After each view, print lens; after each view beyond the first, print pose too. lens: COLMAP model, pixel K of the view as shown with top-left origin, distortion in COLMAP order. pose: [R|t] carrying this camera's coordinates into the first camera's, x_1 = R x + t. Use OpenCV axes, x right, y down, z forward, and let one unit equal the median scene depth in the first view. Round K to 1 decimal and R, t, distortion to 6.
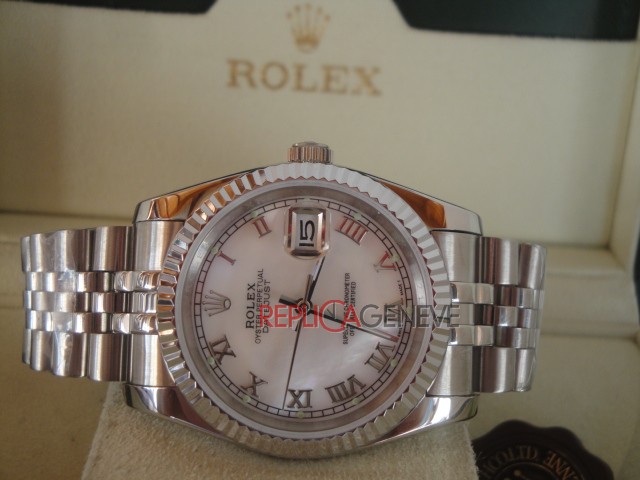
lens RADIAL K [[1002.2, 0, 322.4], [0, 1002.2, 258.7], [0, 0, 1]] dist [0.110736, 0.000000]
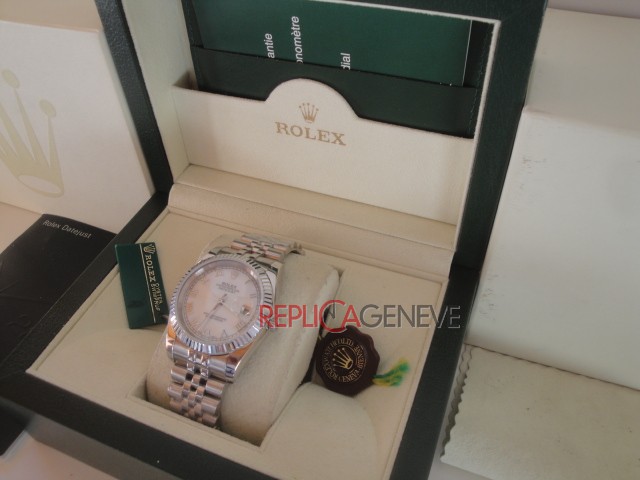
lens RADIAL K [[527.5, 0, 316.7], [0, 527.5, 234.9], [0, 0, 1]] dist [-0.141720, 0.084403]
pose [[0.920207, 0.195406, -0.339169, 0.621257], [-0.034852, 0.903942, 0.426233, -0.697614], [0.389877, -0.380402, 0.838624, 0.031369]]
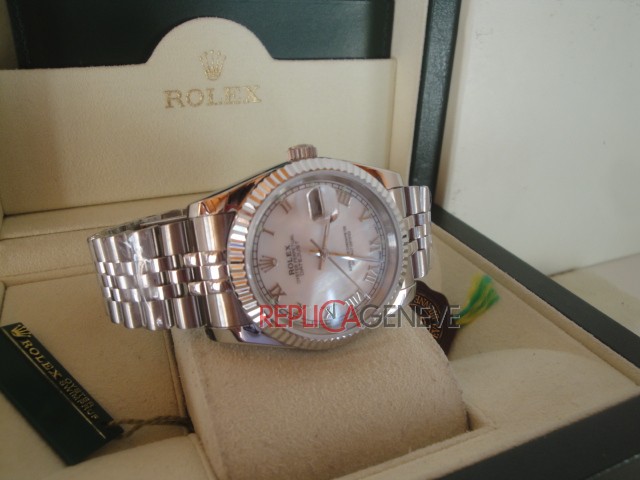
lens RADIAL K [[527.5, 0, 326.2], [0, 527.5, 235.3], [0, 0, 1]] dist [-0.141720, 0.084403]
pose [[0.918704, -0.194734, 0.343600, -0.276434], [0.151040, 0.977093, 0.149919, -0.096336], [-0.364924, -0.085834, 0.927072, 0.245440]]
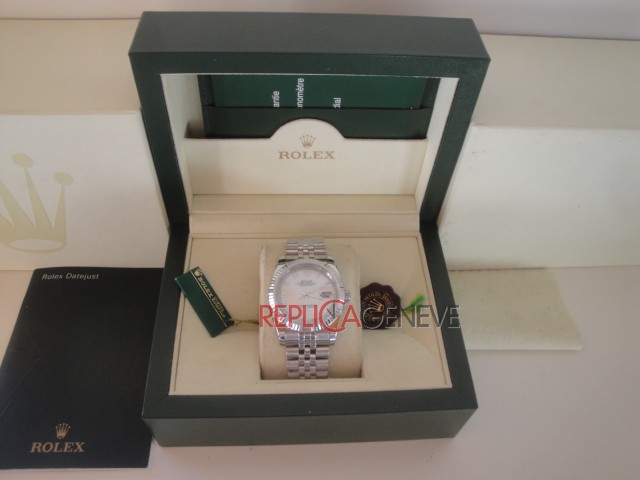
lens RADIAL K [[527.5, 0, 317.0], [0, 527.5, 241.0], [0, 0, 1]] dist [-0.141720, 0.084403]
pose [[0.999211, -0.038981, 0.007636, -0.015607], [0.028926, 0.845806, 0.532705, -1.153679], [-0.027224, -0.532064, 0.846266, -0.532789]]
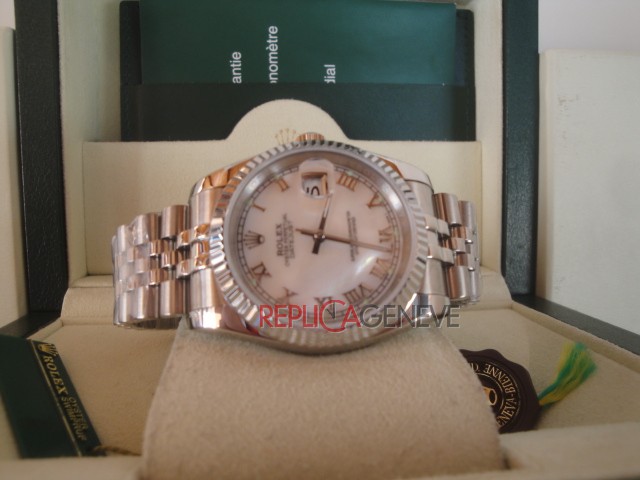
lens RADIAL K [[527.5, 0, 320.5], [0, 527.5, 236.5], [0, 0, 1]] dist [-0.141720, 0.084403]
pose [[0.992719, -0.083253, 0.087053, -0.075704], [0.102881, 0.961902, -0.253300, 0.219297], [-0.062648, 0.260411, 0.963463, 0.311206]]
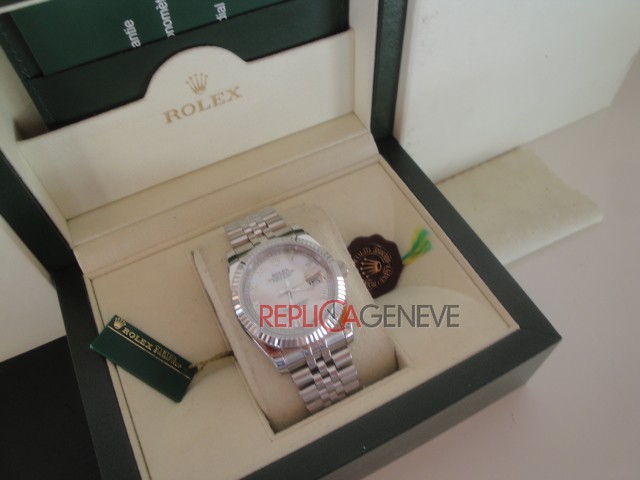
lens RADIAL K [[527.5, 0, 323.8], [0, 527.5, 234.3], [0, 0, 1]] dist [-0.141720, 0.084403]
pose [[0.889242, -0.414275, 0.193971, -0.166318], [0.228783, 0.769975, 0.595649, -0.811560], [-0.396115, -0.485299, 0.779473, 0.031423]]
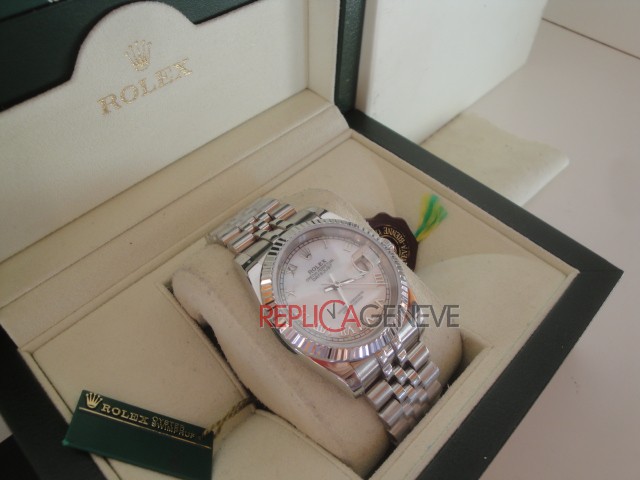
lens RADIAL K [[527.5, 0, 324.1], [0, 527.5, 235.0], [0, 0, 1]] dist [-0.141720, 0.084403]
pose [[0.700271, -0.567945, 0.432503, -0.437036], [0.254051, 0.764454, 0.592511, -0.602005], [-0.667142, -0.305040, 0.679612, 0.398514]]
